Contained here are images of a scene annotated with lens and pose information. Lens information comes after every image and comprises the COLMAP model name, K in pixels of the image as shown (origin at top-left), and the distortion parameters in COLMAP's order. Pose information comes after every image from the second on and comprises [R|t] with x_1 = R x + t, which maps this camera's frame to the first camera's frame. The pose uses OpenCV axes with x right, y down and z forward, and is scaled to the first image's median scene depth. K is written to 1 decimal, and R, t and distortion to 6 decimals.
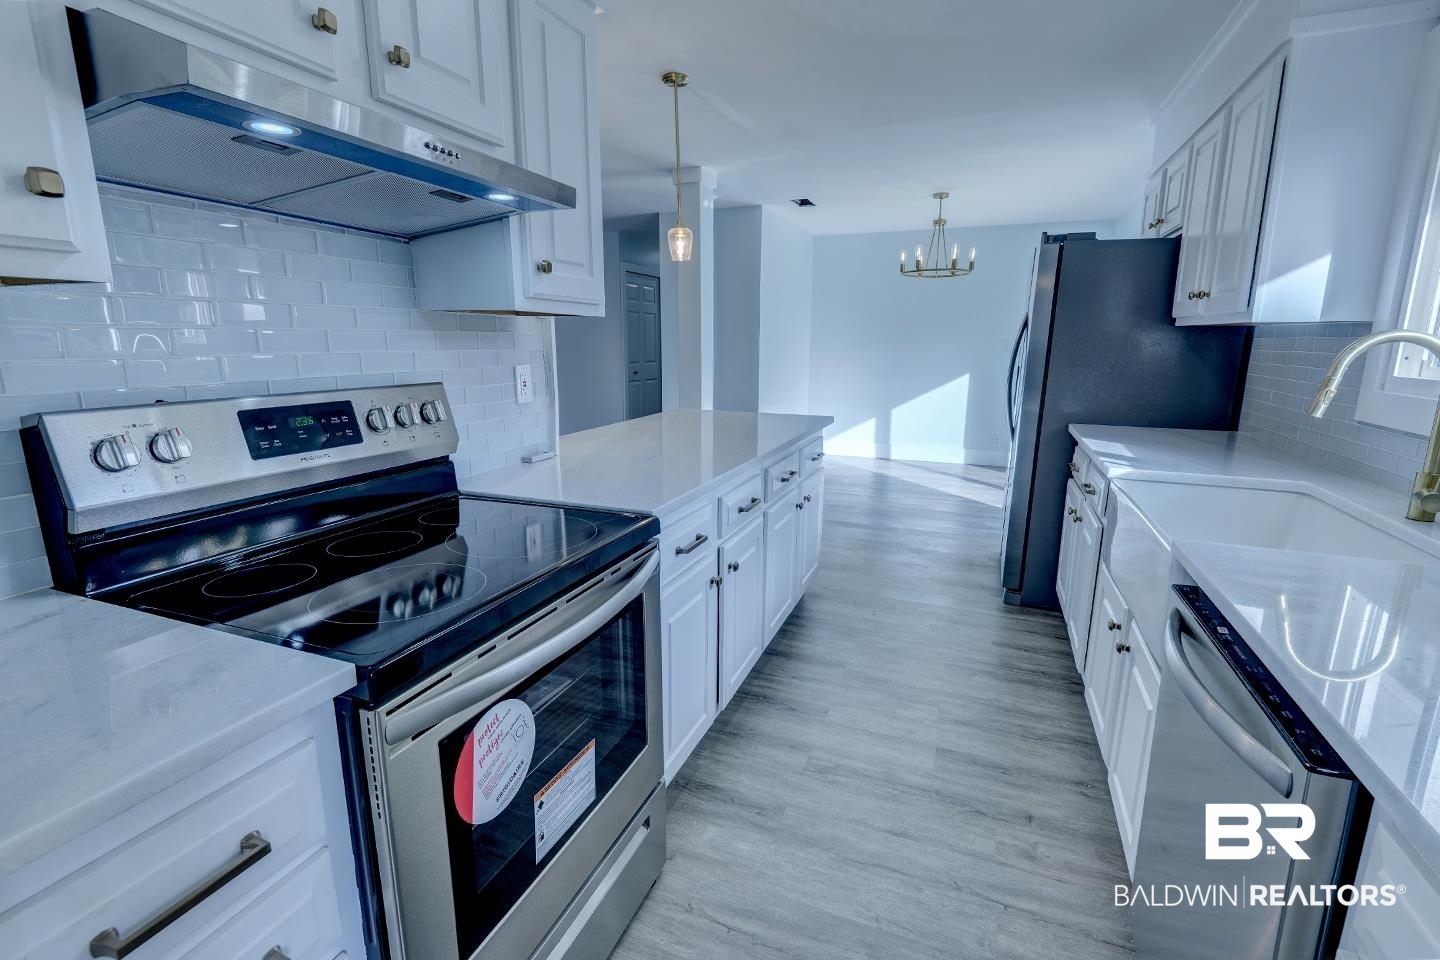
lens RADIAL K [[649.1, 0, 723.5], [0, 649.1, 477.3], [0, 0, 1]] dist [0.035257, -0.021246]
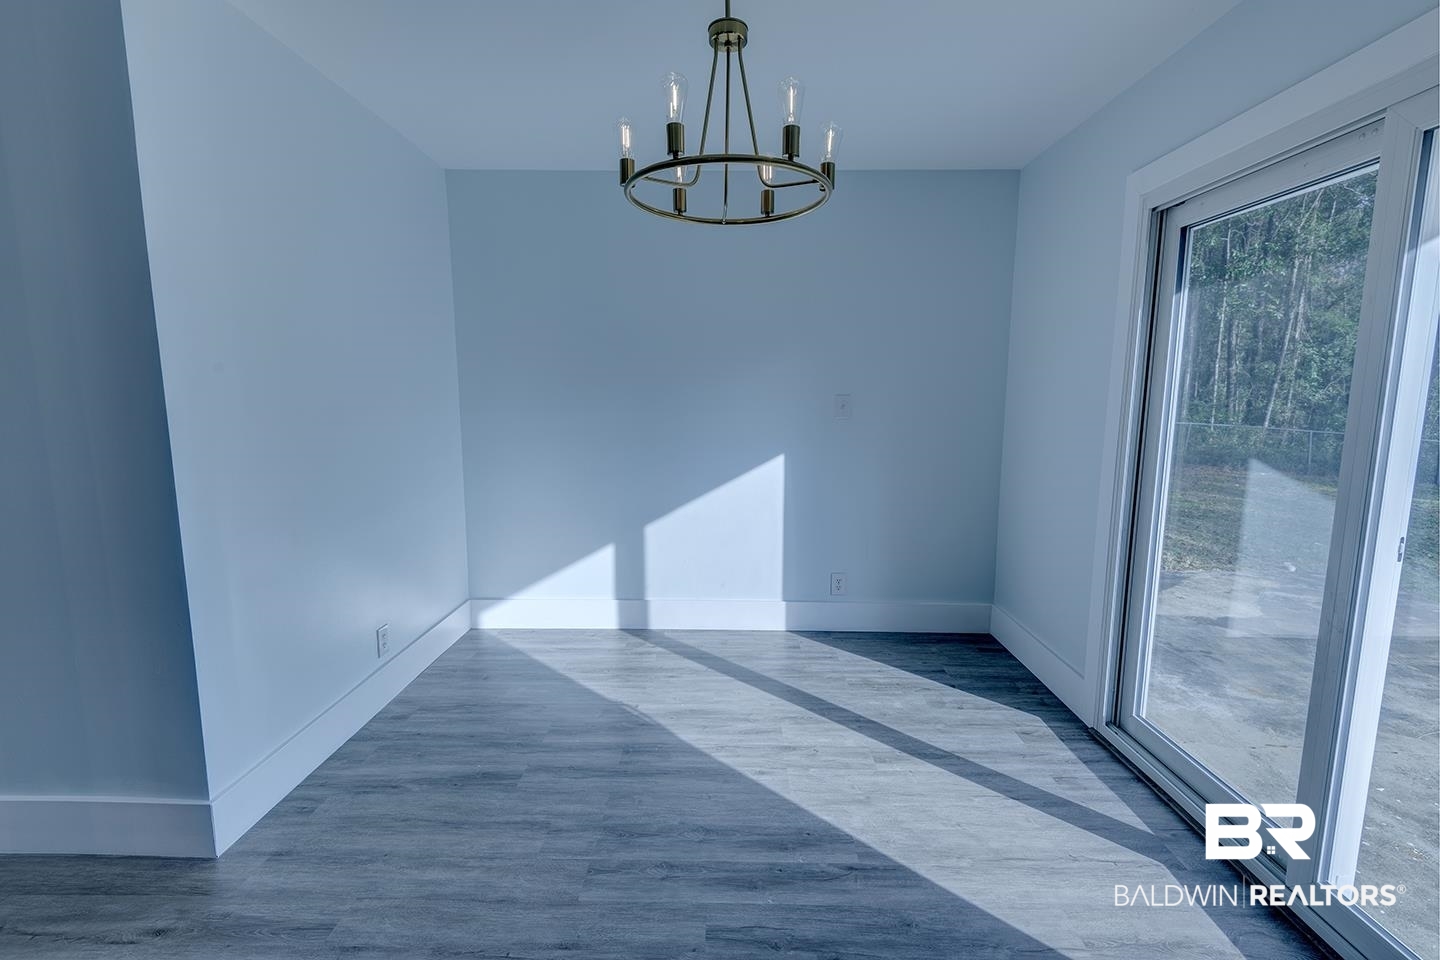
lens RADIAL K [[649.1, 0, 723.5], [0, 649.1, 477.3], [0, 0, 1]] dist [0.035257, -0.021246]
pose [[0.937519, -0.048072, 0.344597, 0.152635], [0.075150, 0.995009, -0.065648, -0.111970], [-0.339721, 0.087443, 0.936452, 0.530071]]
